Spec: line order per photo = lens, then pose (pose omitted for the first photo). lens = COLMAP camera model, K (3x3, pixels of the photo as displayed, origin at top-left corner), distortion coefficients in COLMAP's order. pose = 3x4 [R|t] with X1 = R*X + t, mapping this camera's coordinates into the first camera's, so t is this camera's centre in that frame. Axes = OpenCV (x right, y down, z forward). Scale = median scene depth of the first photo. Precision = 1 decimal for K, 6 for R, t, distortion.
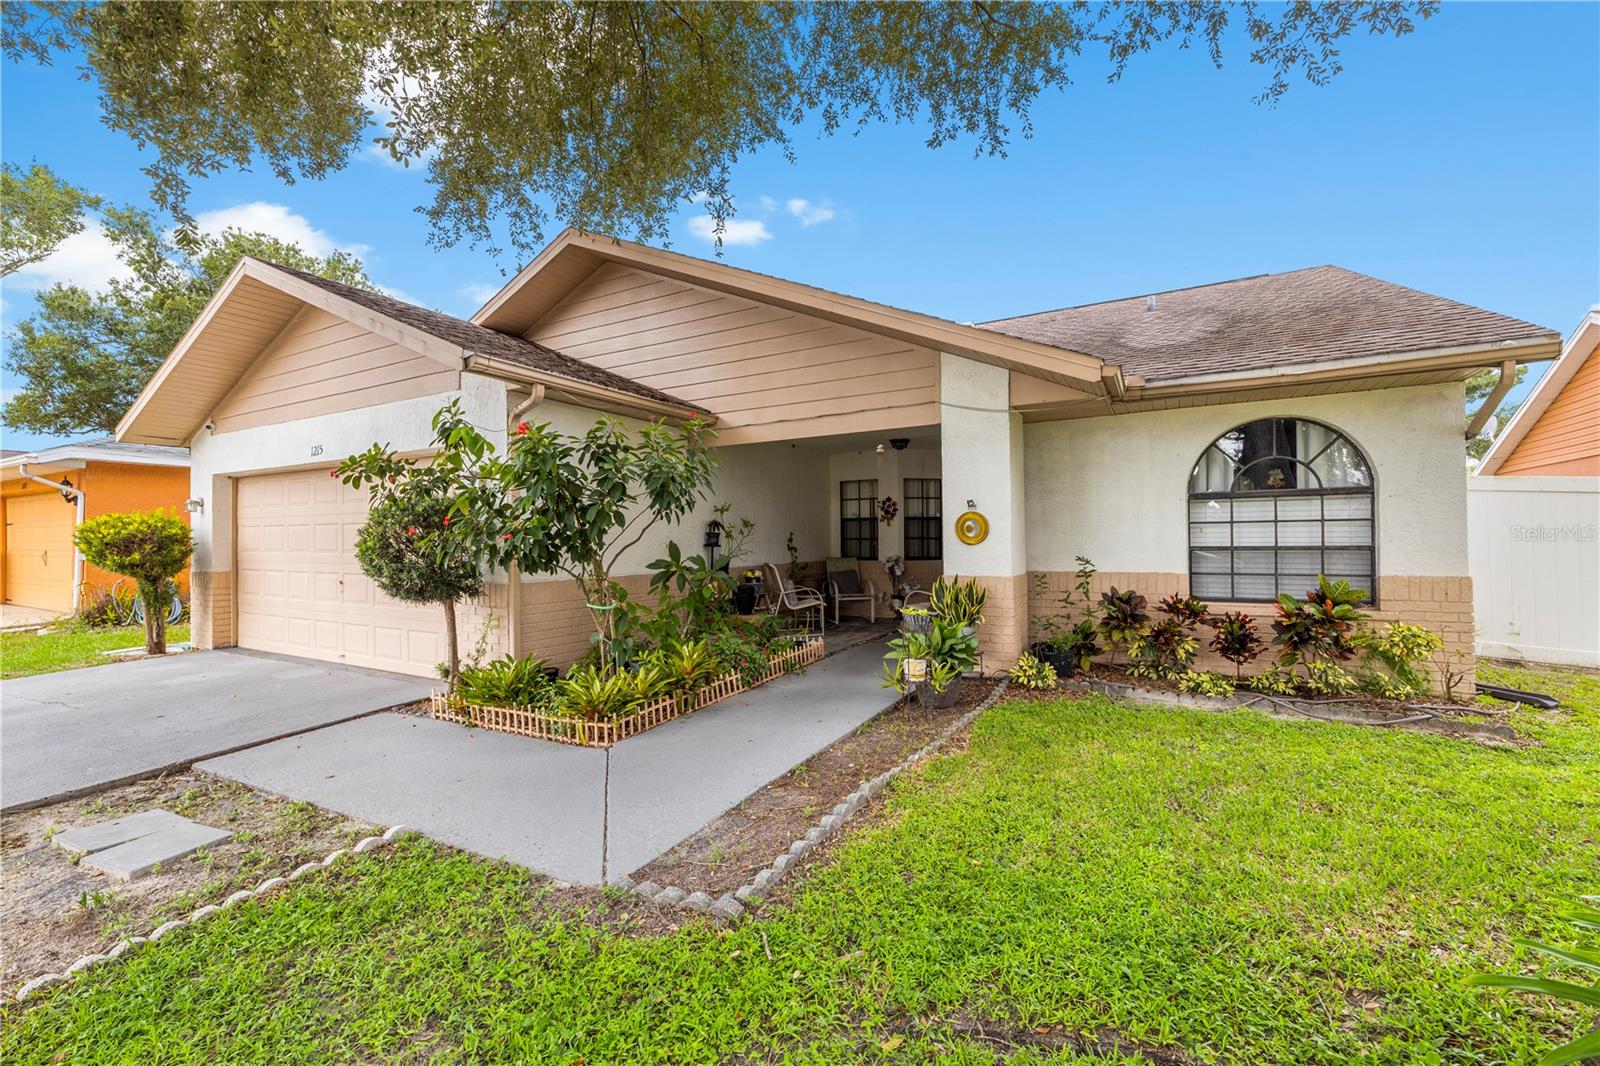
lens RADIAL K [[665.5, 0, 807.6], [0, 665.5, 536.0], [0, 0, 1]] dist [0.001670, 0.000526]
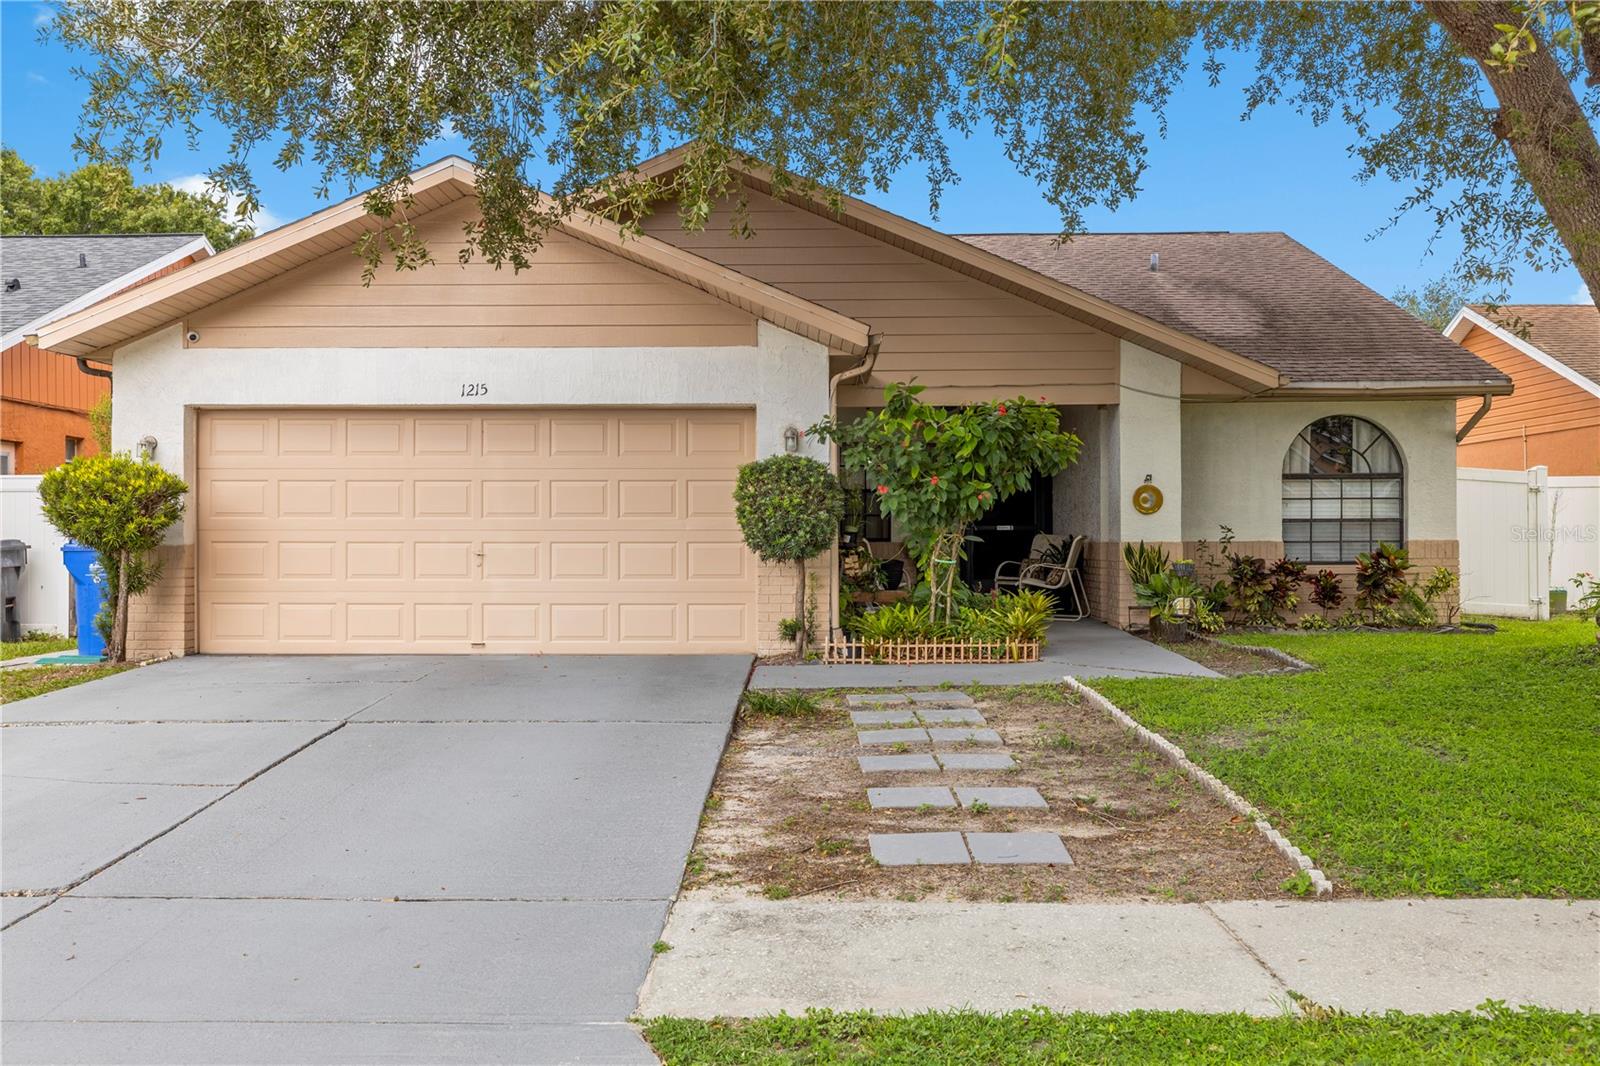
lens RADIAL K [[1480.8, 0, 800.0], [0, 1480.8, 533.0], [0, 0, 1]] dist [0.003157, -0.006227]
pose [[0.875953, 0.008558, 0.482320, -1.491278], [-0.007181, 0.999963, -0.004701, 0.061496], [-0.482342, 0.000655, 0.875983, -0.918249]]
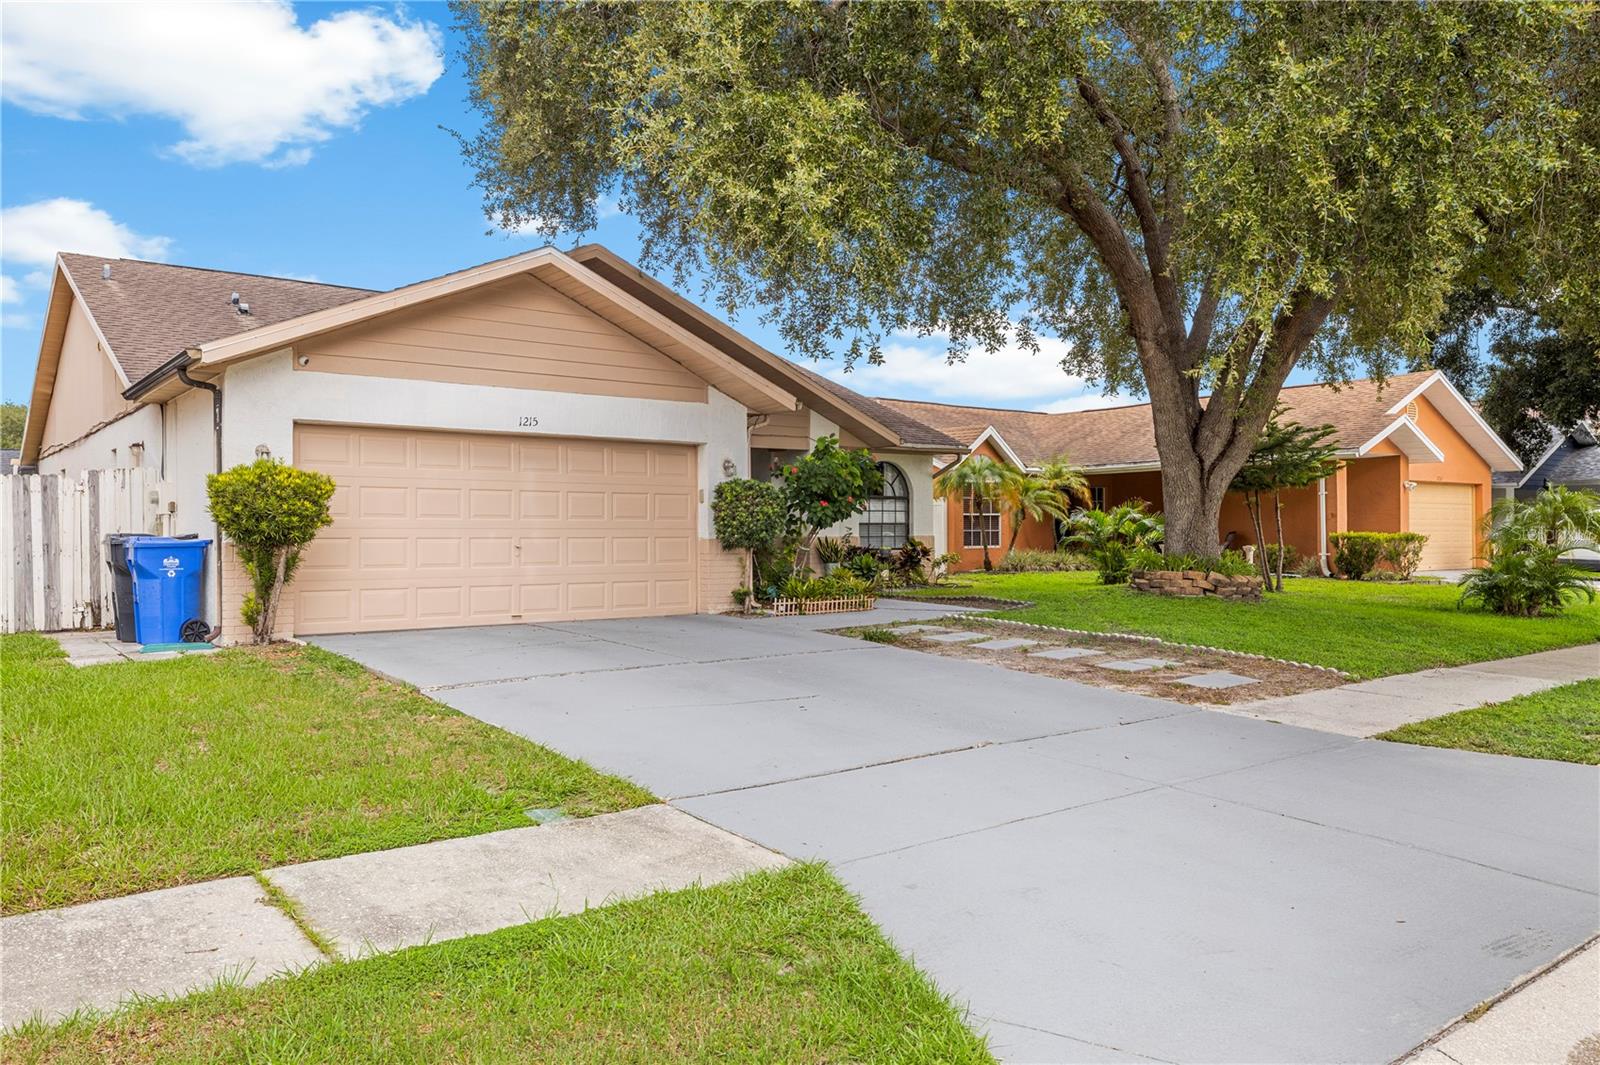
lens RADIAL K [[1154.4, 0, 800.0], [0, 1154.4, 532.5], [0, 0, 1]] dist [0.001729, 0.000087]
pose [[0.374003, 0.008325, 0.927390, -2.704717], [-0.003184, 0.999965, -0.007692, 0.073219], [-0.927422, -0.000075, 0.374016, -0.111825]]
